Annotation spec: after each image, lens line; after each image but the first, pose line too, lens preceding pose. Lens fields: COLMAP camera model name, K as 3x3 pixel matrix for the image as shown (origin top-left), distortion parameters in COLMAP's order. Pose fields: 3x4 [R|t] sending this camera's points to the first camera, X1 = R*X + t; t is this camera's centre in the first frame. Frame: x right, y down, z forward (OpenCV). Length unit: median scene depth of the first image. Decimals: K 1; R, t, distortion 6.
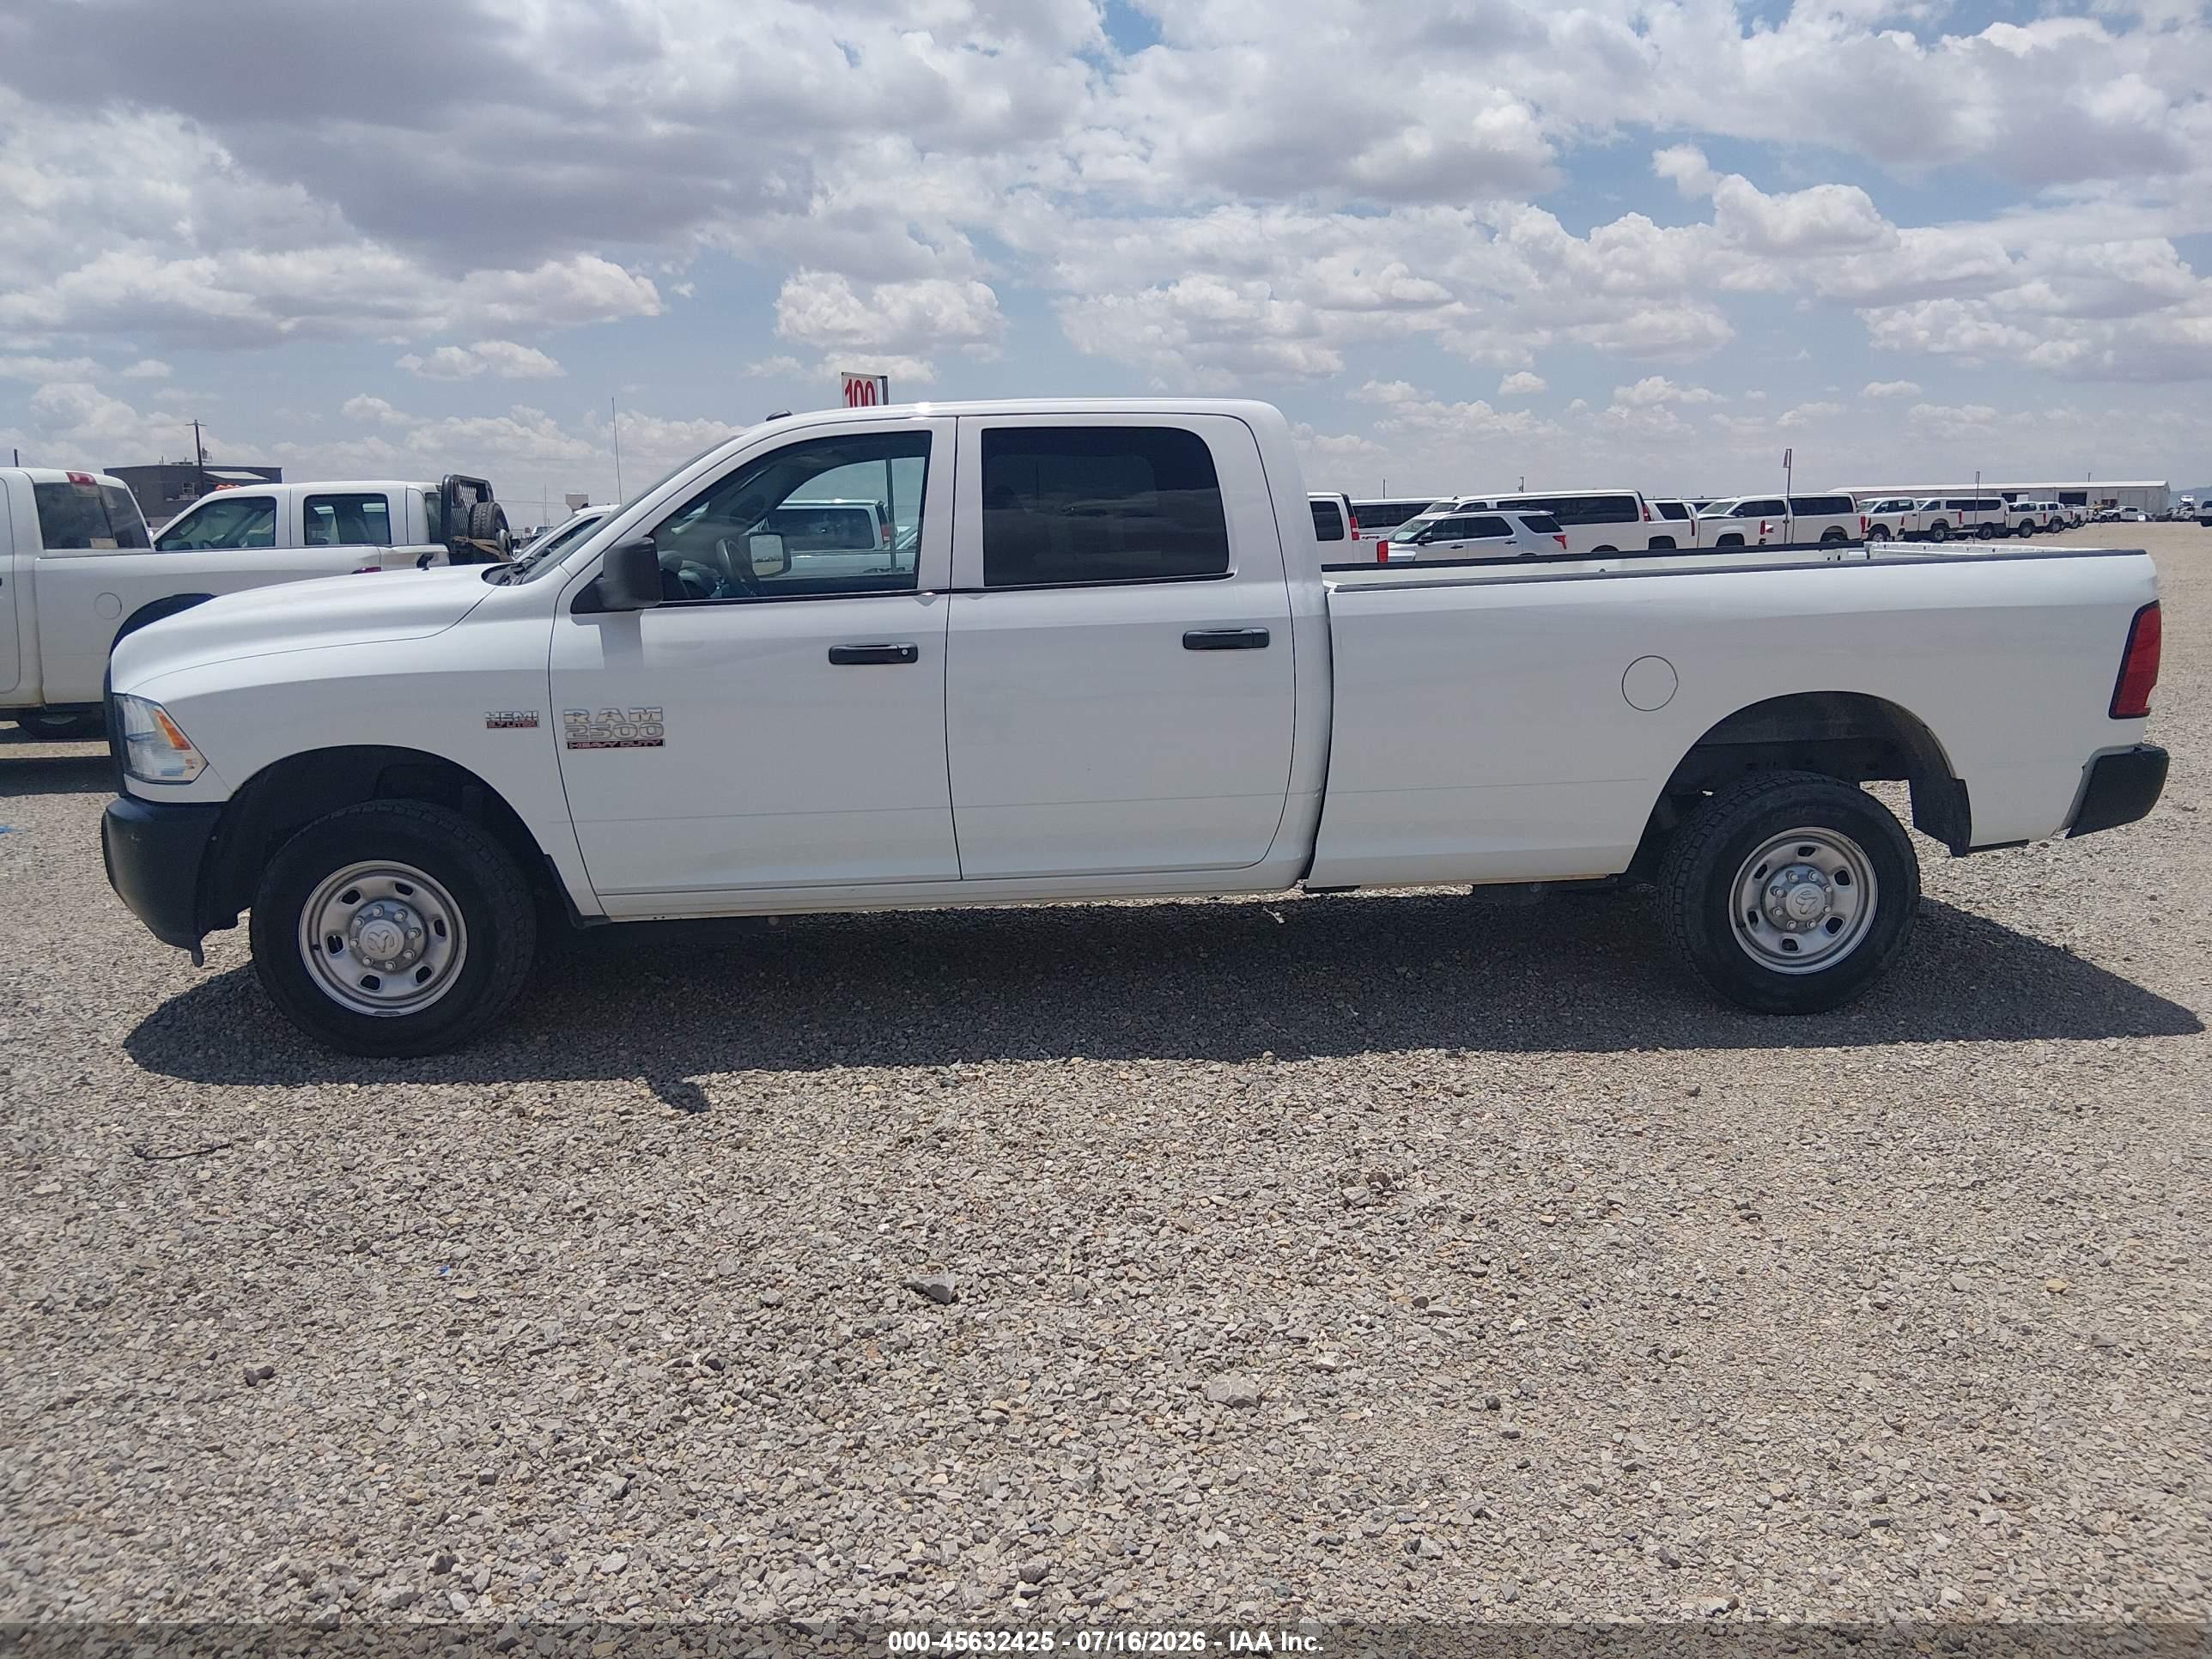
lens RADIAL K [[1799.0, 0, 1106.0], [0, 1799.0, 829.5], [0, 0, 1]] dist [0.072869, -0.086733]
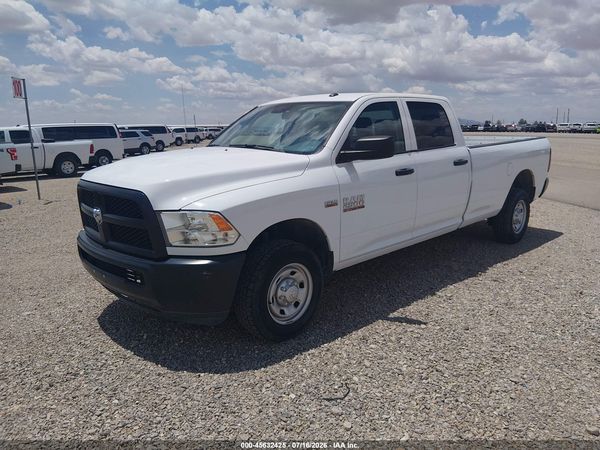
lens RADIAL K [[515.1, 0, 300.0], [0, 515.1, 225.0], [0, 0, 1]] dist [0.003411, -0.009786]
pose [[0.754676, -0.122075, 0.644641, -0.810898], [0.117485, 0.991801, 0.050277, -0.068081], [-0.645493, 0.037792, 0.762830, 0.410313]]
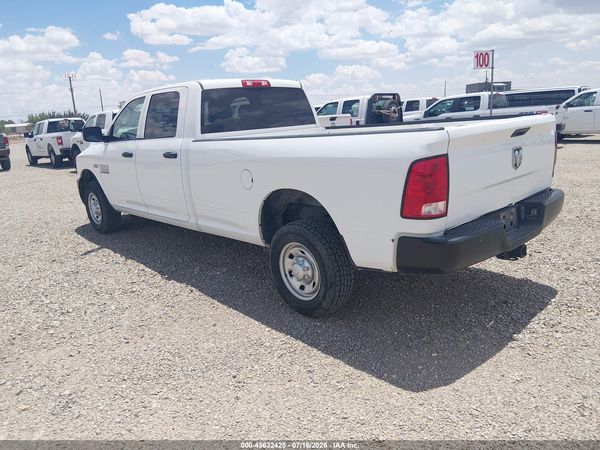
lens RADIAL K [[488.0, 0, 300.0], [0, 488.0, 225.0], [0, 0, 1]] dist [0.072869, -0.086733]
pose [[0.595441, 0.160191, -0.787267, 0.924668], [-0.087866, 0.987026, 0.134381, -0.116793], [0.798580, -0.010842, 0.601791, 0.612674]]
